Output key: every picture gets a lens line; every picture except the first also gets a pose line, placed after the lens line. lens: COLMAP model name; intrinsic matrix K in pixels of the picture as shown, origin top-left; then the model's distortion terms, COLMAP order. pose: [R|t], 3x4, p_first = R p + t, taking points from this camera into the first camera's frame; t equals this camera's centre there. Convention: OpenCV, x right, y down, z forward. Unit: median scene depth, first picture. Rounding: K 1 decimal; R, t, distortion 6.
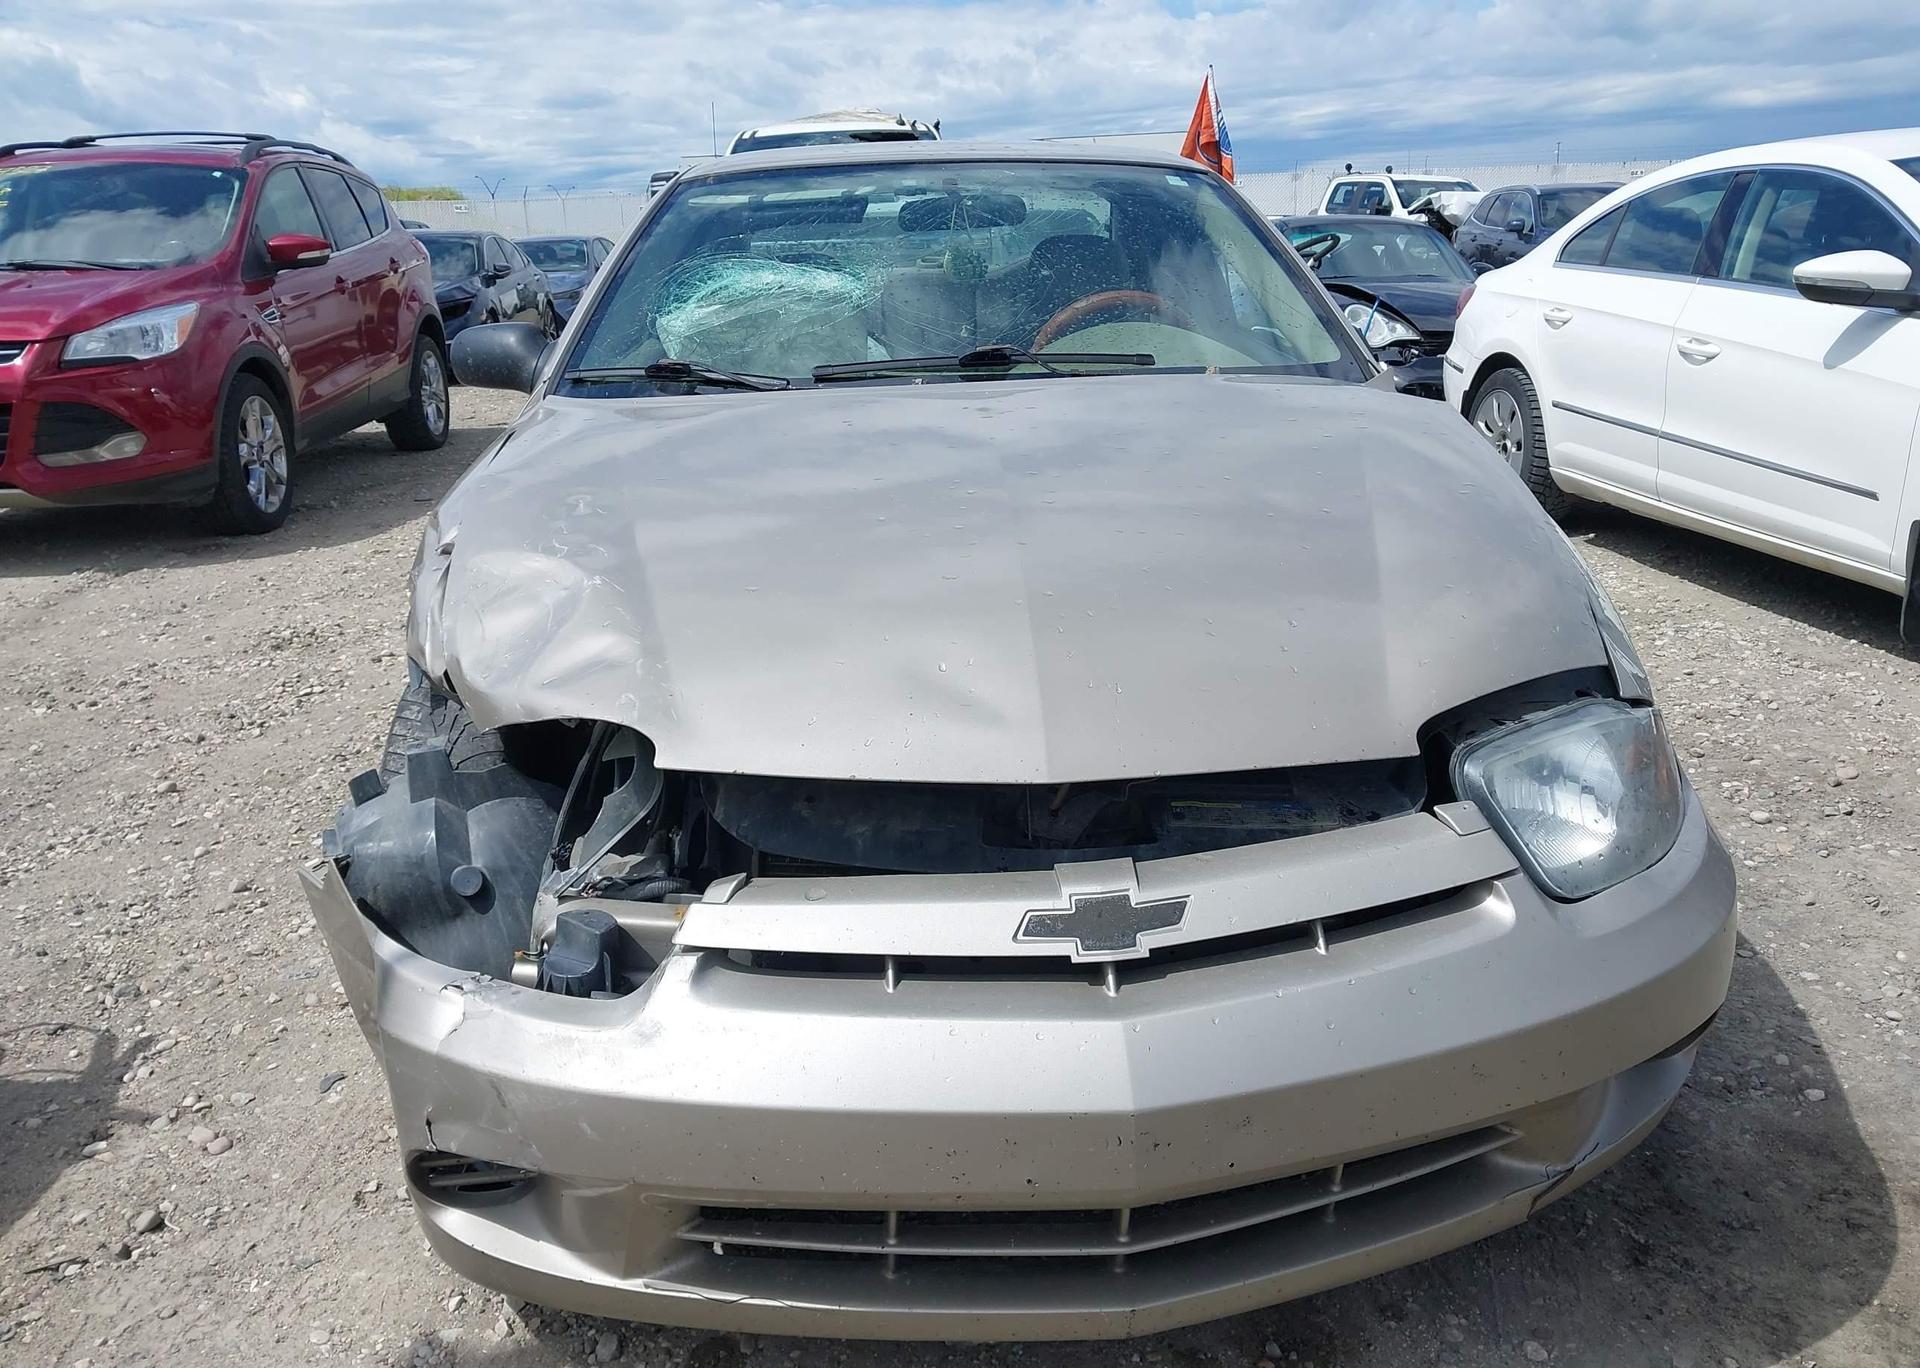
lens RADIAL K [[1545.4, 0, 999.3], [0, 1545.4, 679.4], [0, 0, 1]] dist [0.017229, -0.007631]
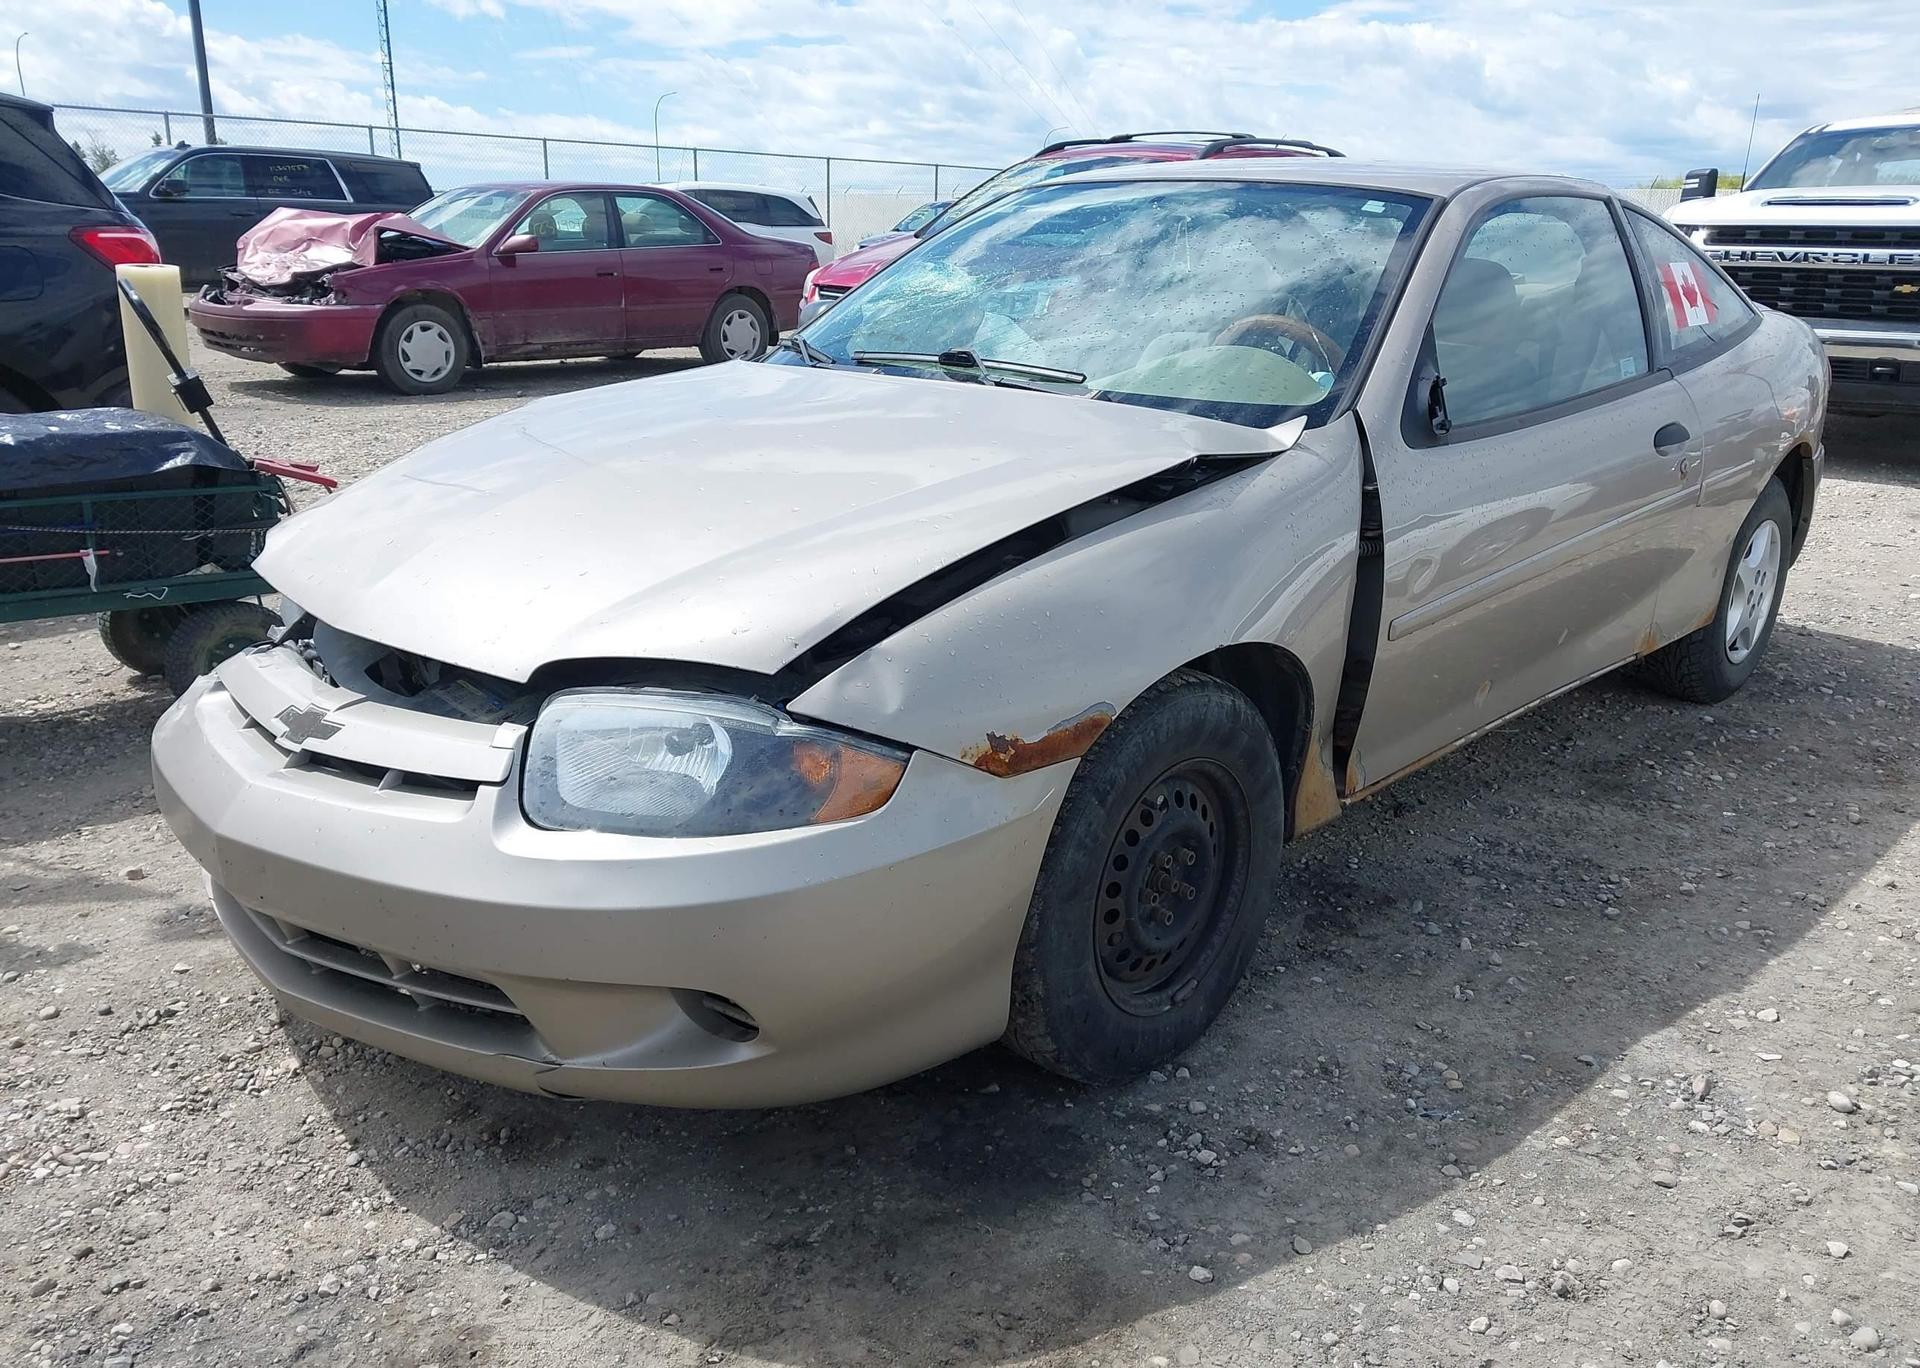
lens RADIAL K [[1526.7, 0, 960.0], [0, 1526.7, 684.0], [0, 0, 1]] dist [0.004895, 0.002260]
pose [[0.687101, 0.251438, -0.681668, 1.012045], [-0.240486, 0.964031, 0.113187, -0.130585], [0.685608, 0.086160, 0.722854, 0.269909]]
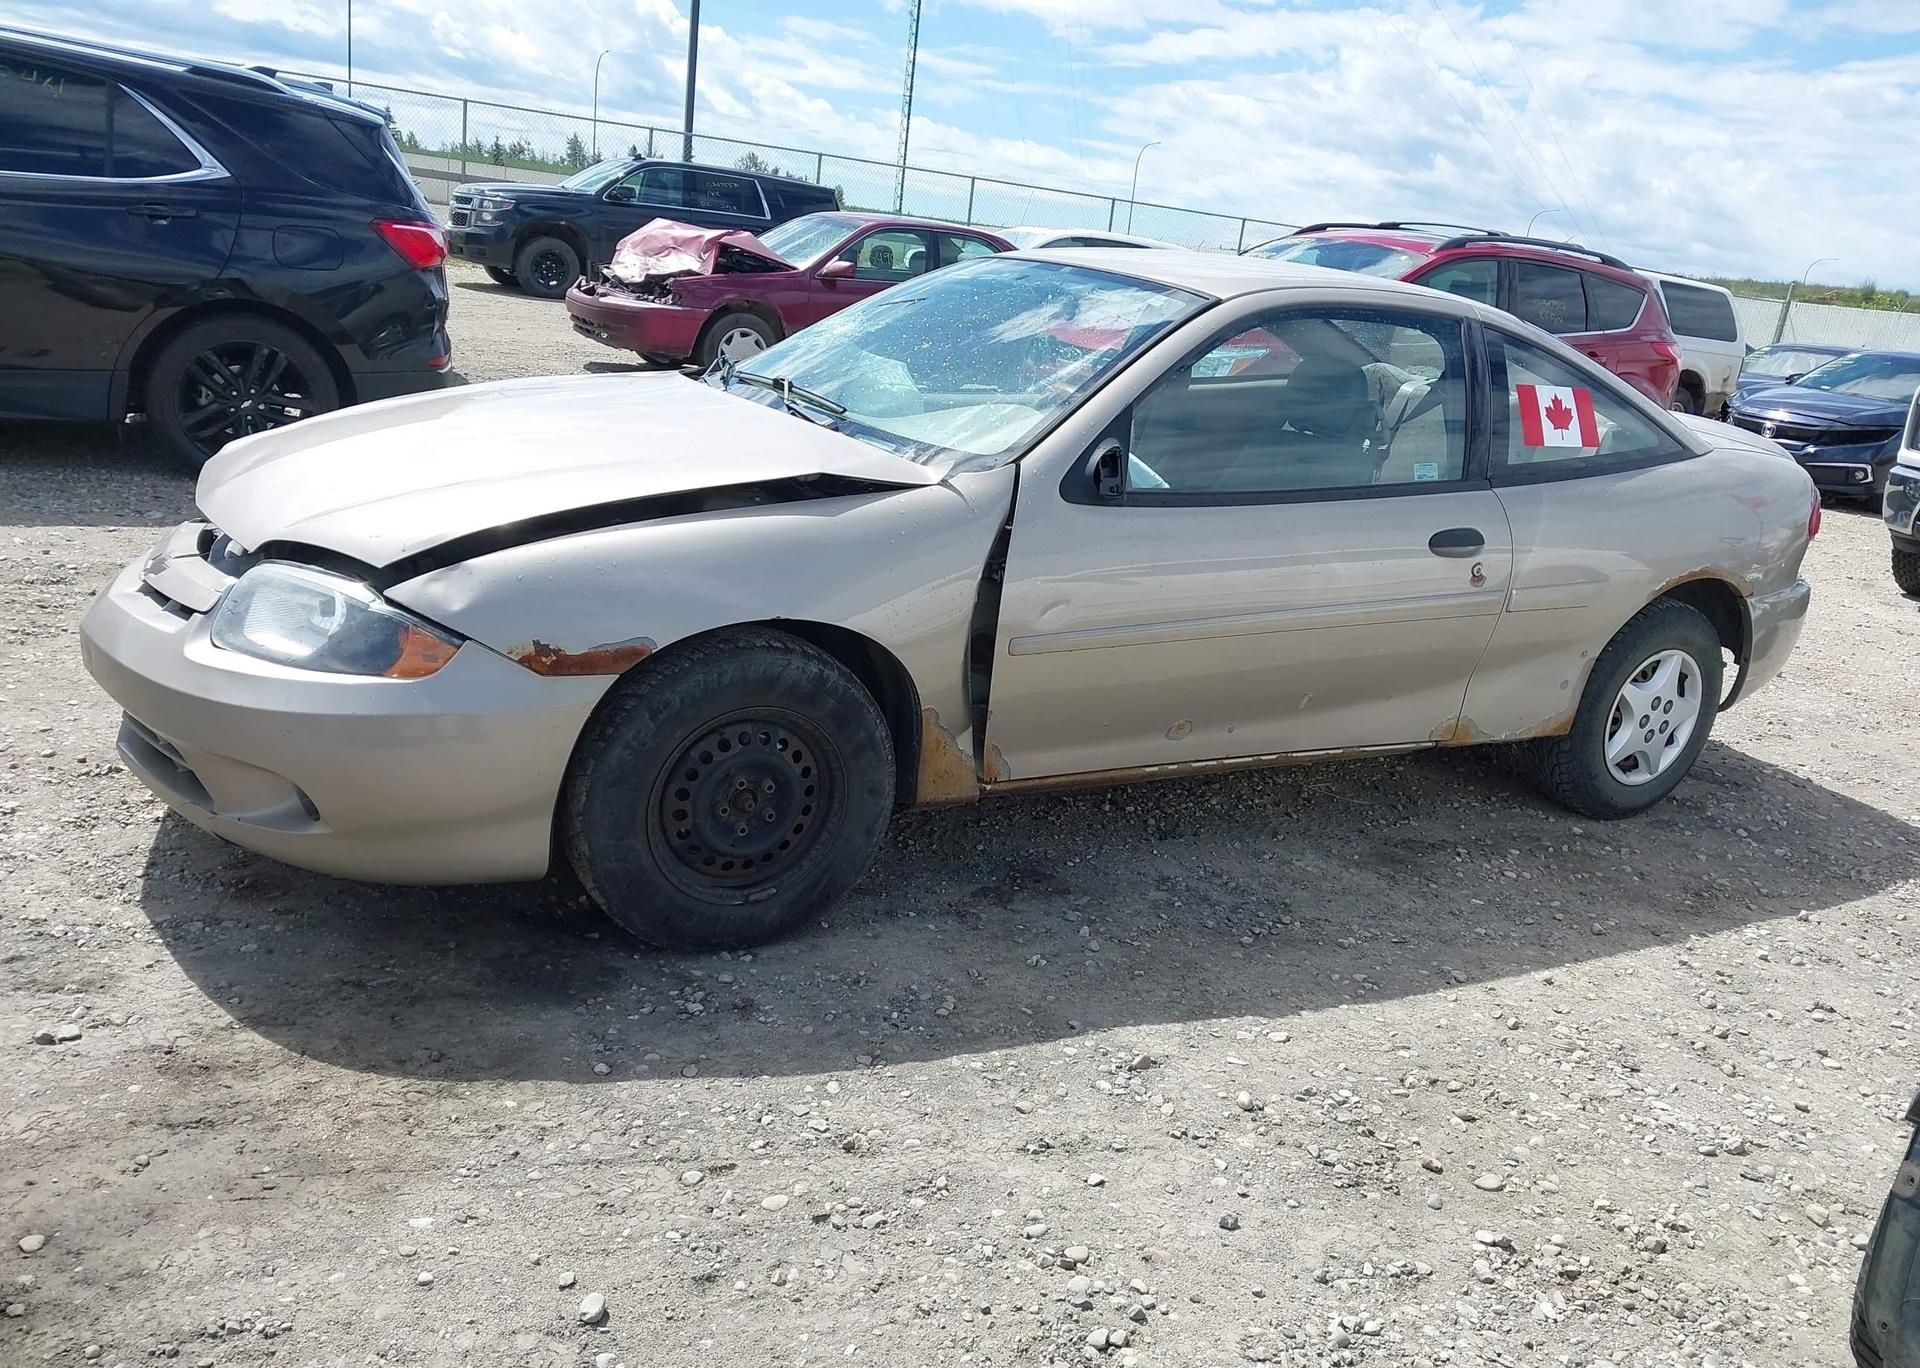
lens RADIAL K [[1496.1, 0, 965.4], [0, 1496.1, 728.2], [0, 0, 1]] dist [0.020576, -0.031559]
pose [[0.439155, 0.353496, -0.825944, 1.564353], [-0.371700, 0.908455, 0.191177, -0.292817], [0.817913, 0.223047, 0.530347, 0.594722]]
